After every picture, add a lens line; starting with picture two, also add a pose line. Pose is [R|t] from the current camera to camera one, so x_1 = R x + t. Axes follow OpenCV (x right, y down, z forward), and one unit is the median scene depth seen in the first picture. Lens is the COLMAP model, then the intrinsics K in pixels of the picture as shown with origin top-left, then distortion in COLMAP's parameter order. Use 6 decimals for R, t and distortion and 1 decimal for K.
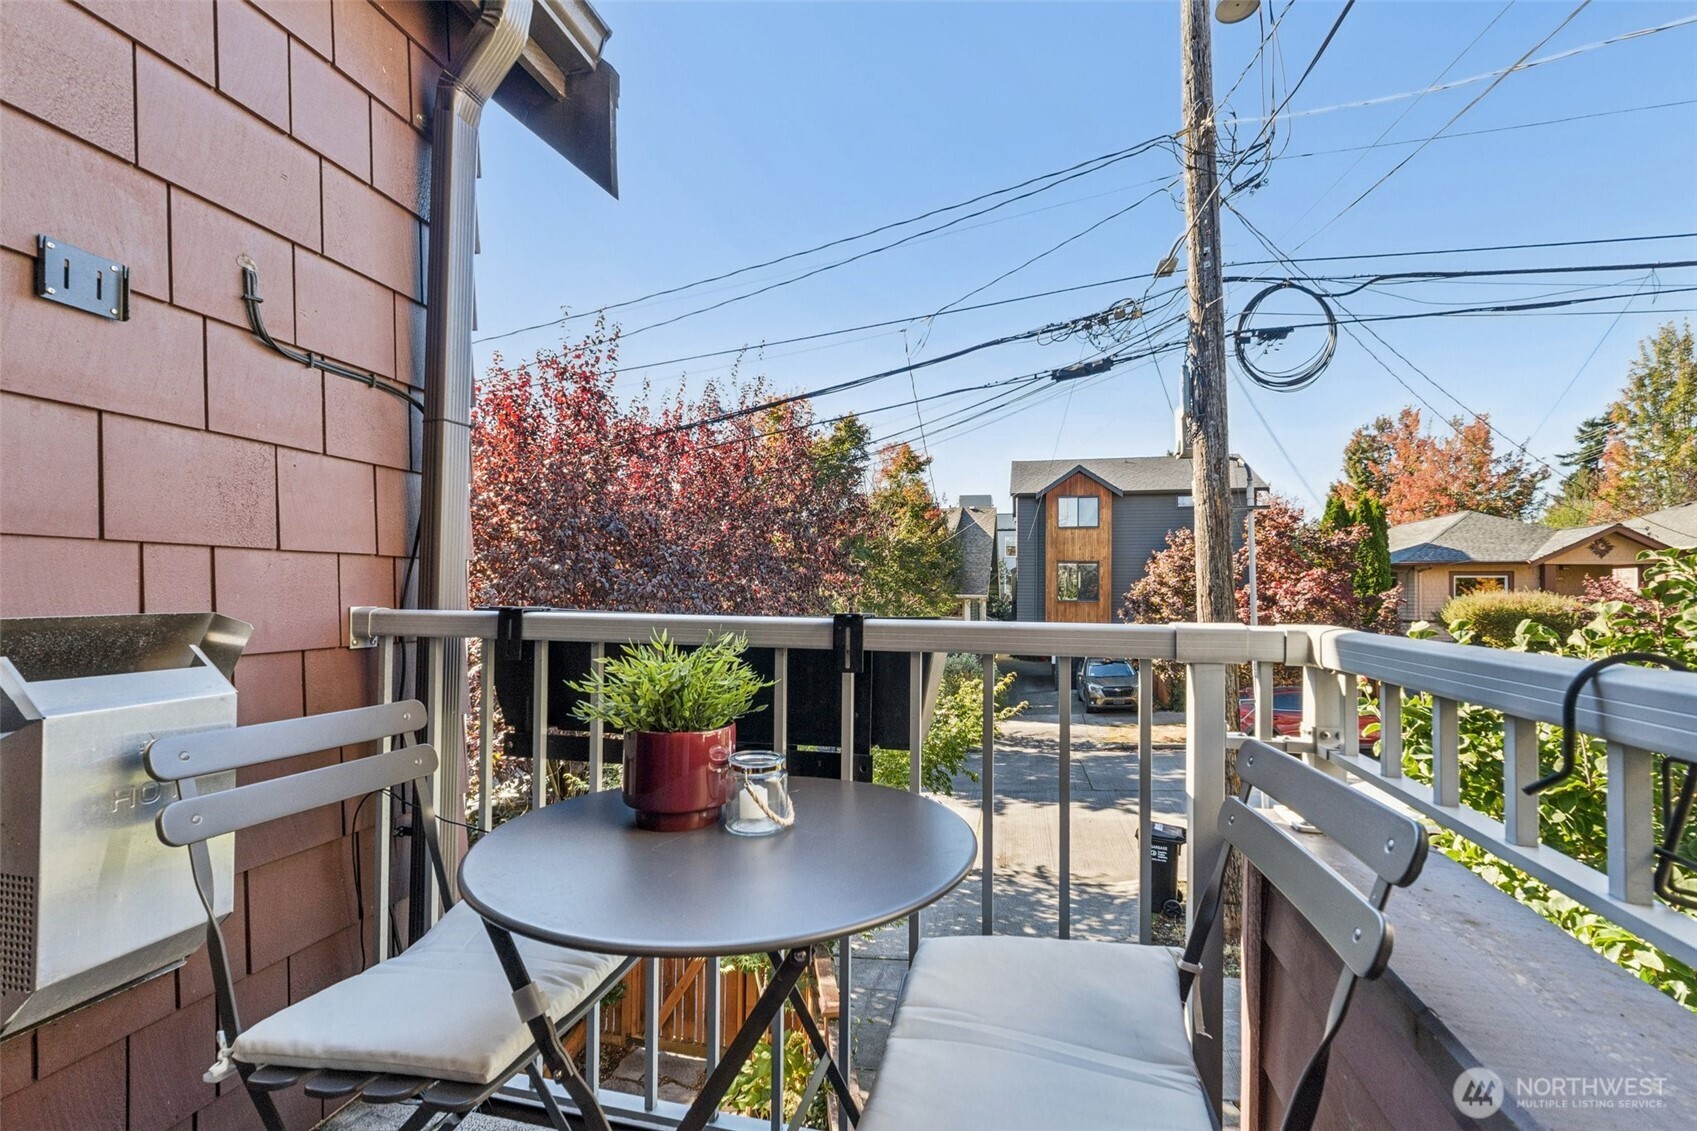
lens RADIAL K [[705.9, 0, 844.0], [0, 705.9, 603.3], [0, 0, 1]] dist [-0.000647, -0.000599]
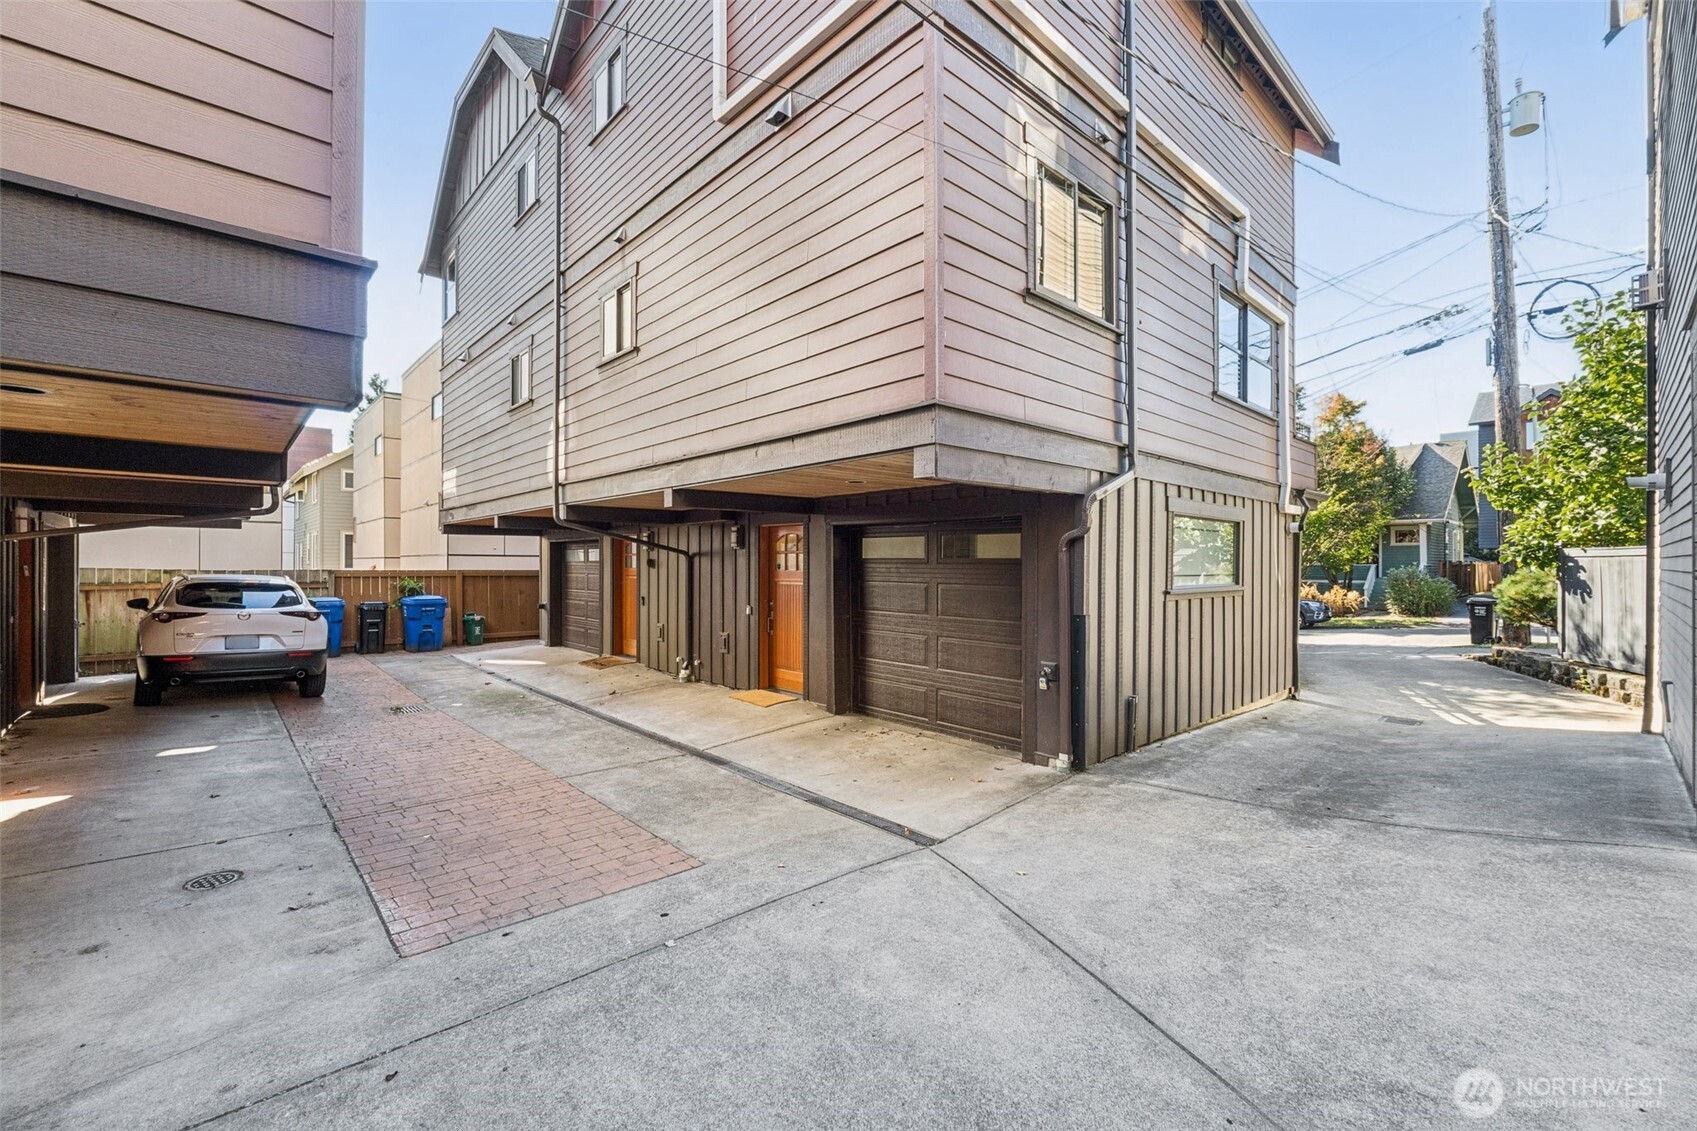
lens RADIAL K [[705.9, 0, 851.3], [0, 705.9, 566.5], [0, 0, 1]] dist [-0.000647, -0.000599]
pose [[0.841179, -0.015780, -0.540526, 0.074959], [0.004853, 0.999754, -0.021634, 0.271014], [0.540735, 0.015575, 0.841049, -1.348740]]
